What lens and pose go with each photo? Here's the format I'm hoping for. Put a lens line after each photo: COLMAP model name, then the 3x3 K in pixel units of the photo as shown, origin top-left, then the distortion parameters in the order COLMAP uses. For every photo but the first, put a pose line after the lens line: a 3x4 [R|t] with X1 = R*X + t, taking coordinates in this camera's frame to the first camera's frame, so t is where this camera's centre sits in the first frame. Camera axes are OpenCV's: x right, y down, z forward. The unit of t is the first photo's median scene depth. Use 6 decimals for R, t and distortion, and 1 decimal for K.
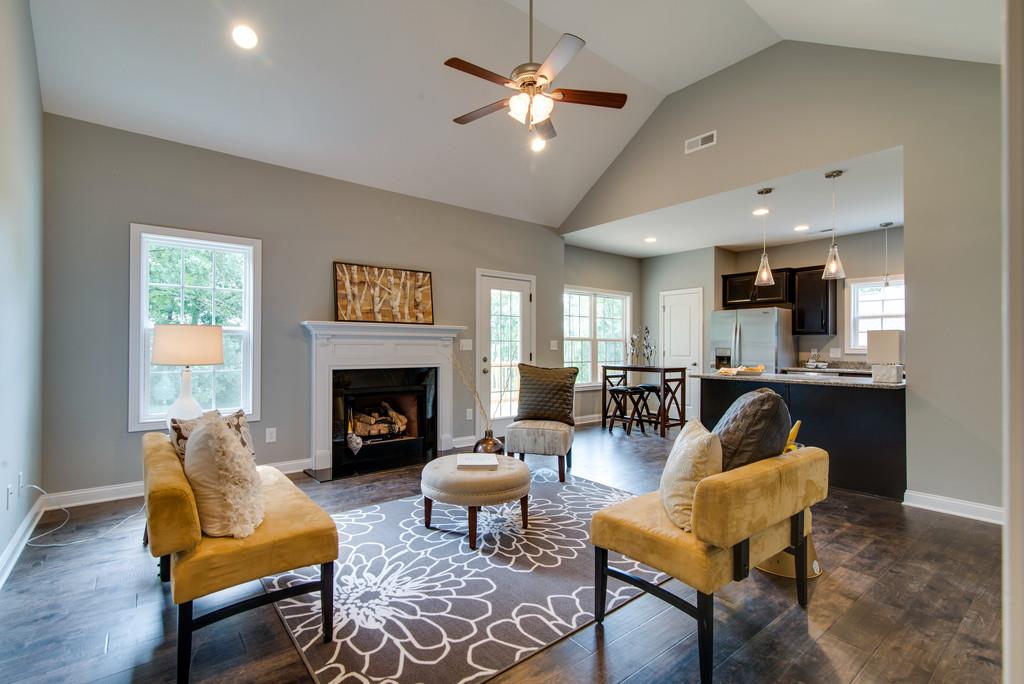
lens RADIAL K [[468.7, 0, 510.6], [0, 468.7, 342.8], [0, 0, 1]] dist [0.007563, -0.000415]
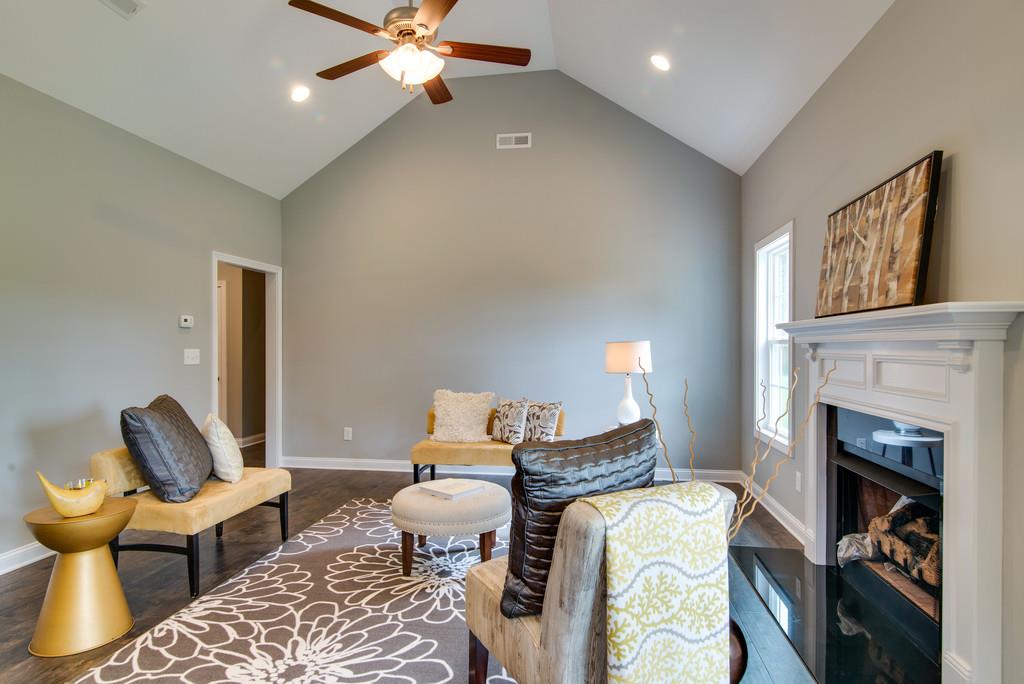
lens RADIAL K [[558.2, 0, 505.8], [0, 558.2, 344.9], [0, 0, 1]] dist [-0.000512, -0.000778]
pose [[-0.744365, -0.005304, -0.667752, 0.366951], [0.005371, 0.999889, -0.013929, -0.006296], [0.667751, -0.013955, -0.744254, 1.198712]]
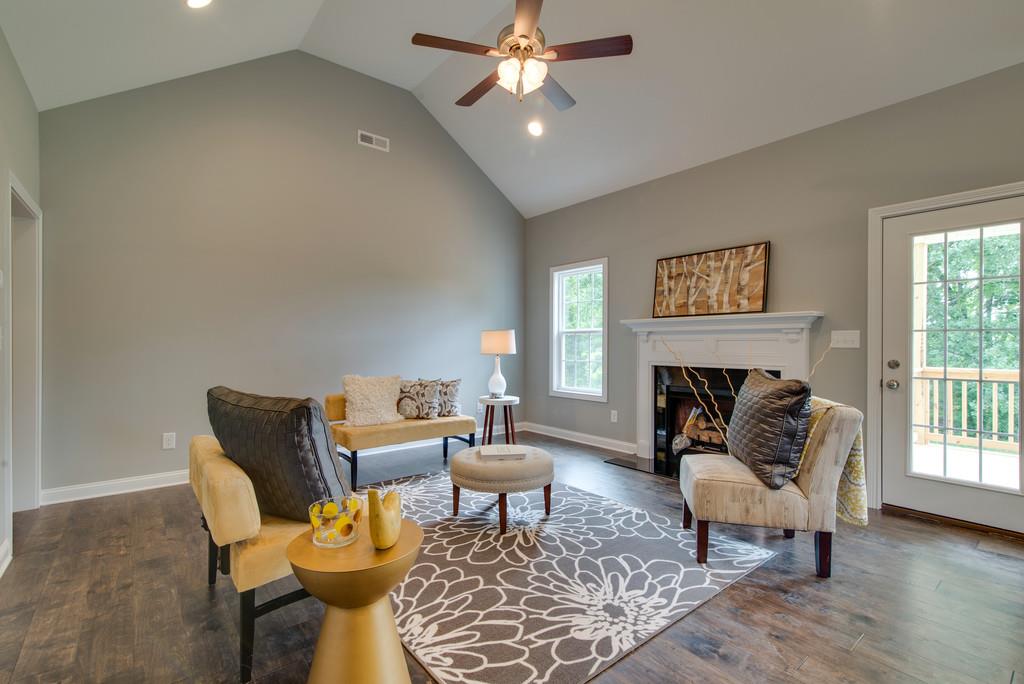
lens RADIAL K [[468.7, 0, 505.0], [0, 468.7, 342.9], [0, 0, 1]] dist [0.007563, -0.000415]
pose [[-0.001808, -0.005315, -0.999984, 0.621927], [0.009107, 0.999944, -0.005331, 0.010065], [0.999957, -0.009116, -0.001759, 0.644027]]
